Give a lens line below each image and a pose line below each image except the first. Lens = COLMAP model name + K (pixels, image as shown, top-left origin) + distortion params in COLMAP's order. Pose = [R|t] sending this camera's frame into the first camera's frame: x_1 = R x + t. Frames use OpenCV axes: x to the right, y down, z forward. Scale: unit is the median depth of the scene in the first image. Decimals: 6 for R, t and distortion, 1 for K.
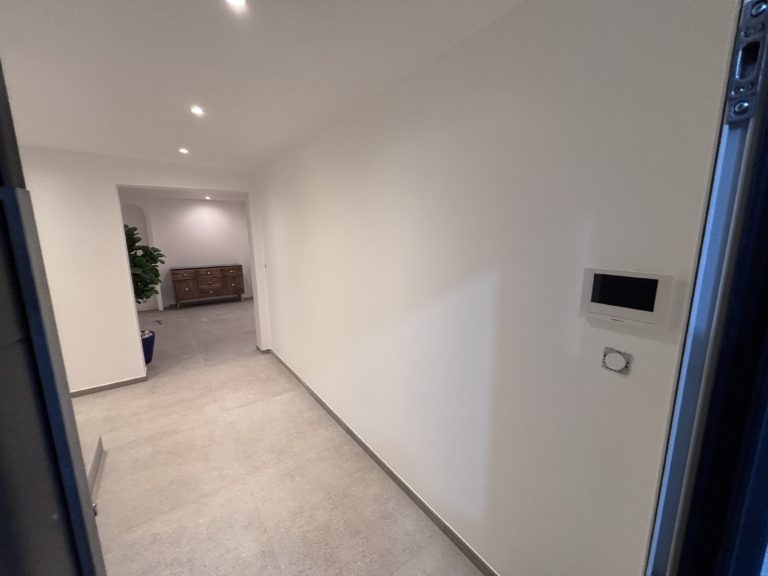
lens RADIAL K [[308.8, 0, 384.0], [0, 308.8, 288.0], [0, 0, 1]] dist [-0.000807, 0.000734]
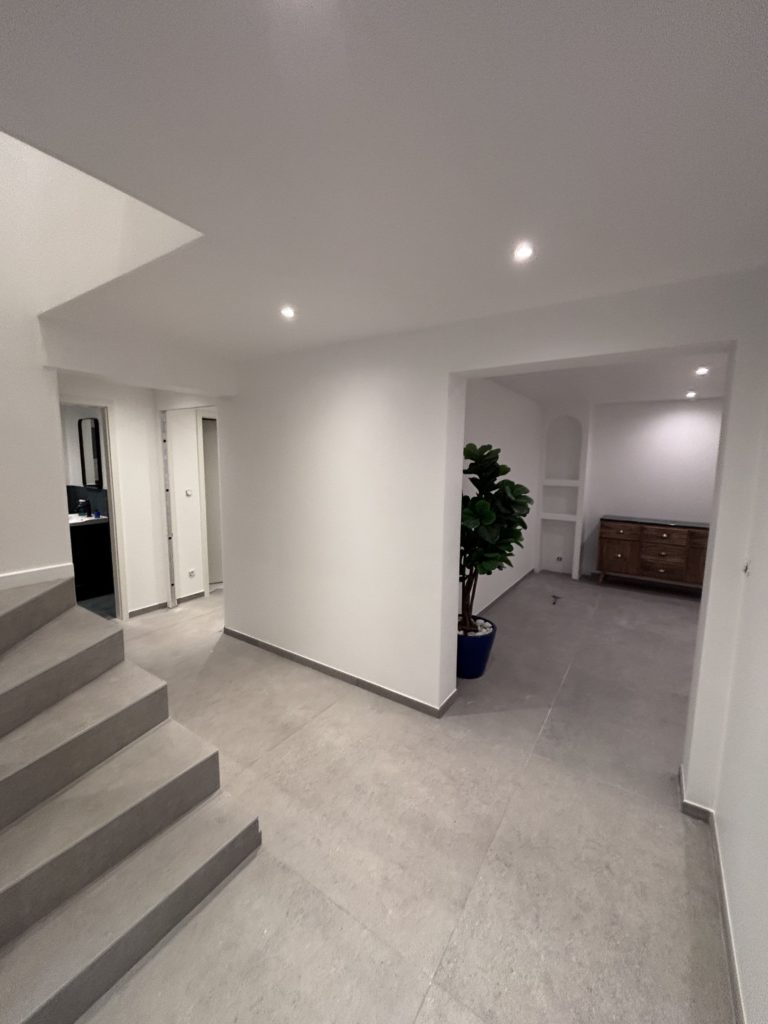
lens RADIAL K [[411.8, 0, 384.0], [0, 411.8, 512.0], [0, 0, 1]] dist [-0.000807, 0.000734]
pose [[0.346455, 0.134353, -0.928396, -0.086571], [-0.182649, 0.980410, 0.073720, -0.059846], [0.920113, 0.144030, 0.364208, 0.326703]]
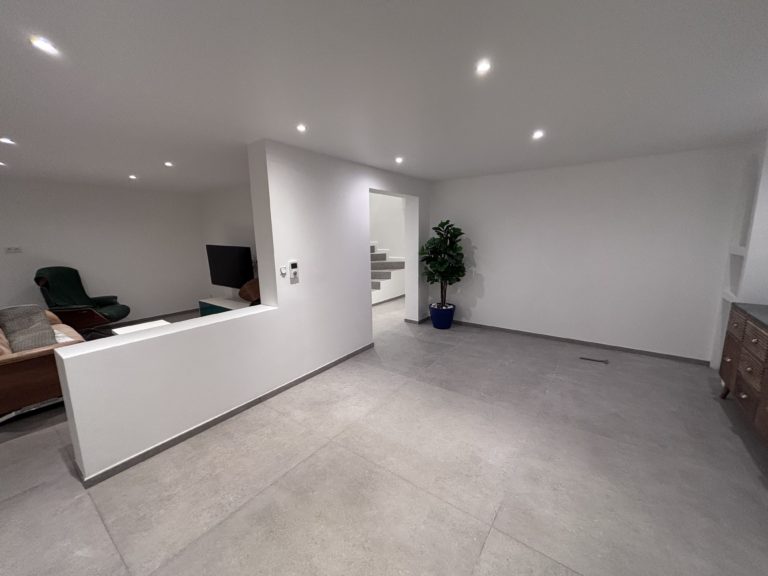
lens RADIAL K [[308.8, 0, 384.0], [0, 308.8, 288.0], [0, 0, 1]] dist [-0.000807, 0.000734]
pose [[-0.952065, 0.074328, -0.296729, -0.123304], [-0.033321, 0.939060, 0.342136, -0.226523], [0.304076, 0.335622, -0.891569, 1.334161]]
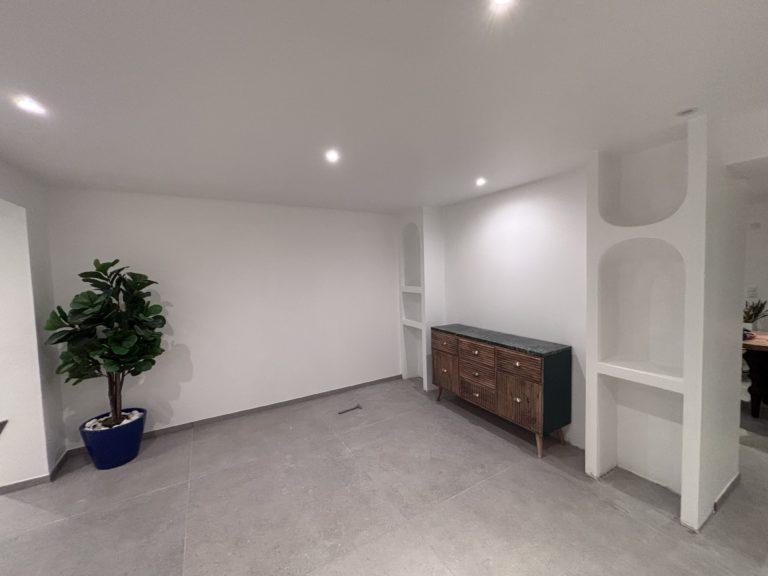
lens RADIAL K [[308.8, 0, 384.0], [0, 308.8, 288.0], [0, 0, 1]] dist [-0.000807, 0.000734]
pose [[-0.100288, 0.063165, -0.992951, -0.132635], [-0.156181, 0.984611, 0.078409, -0.177523], [0.982624, 0.162944, -0.088879, 1.034949]]
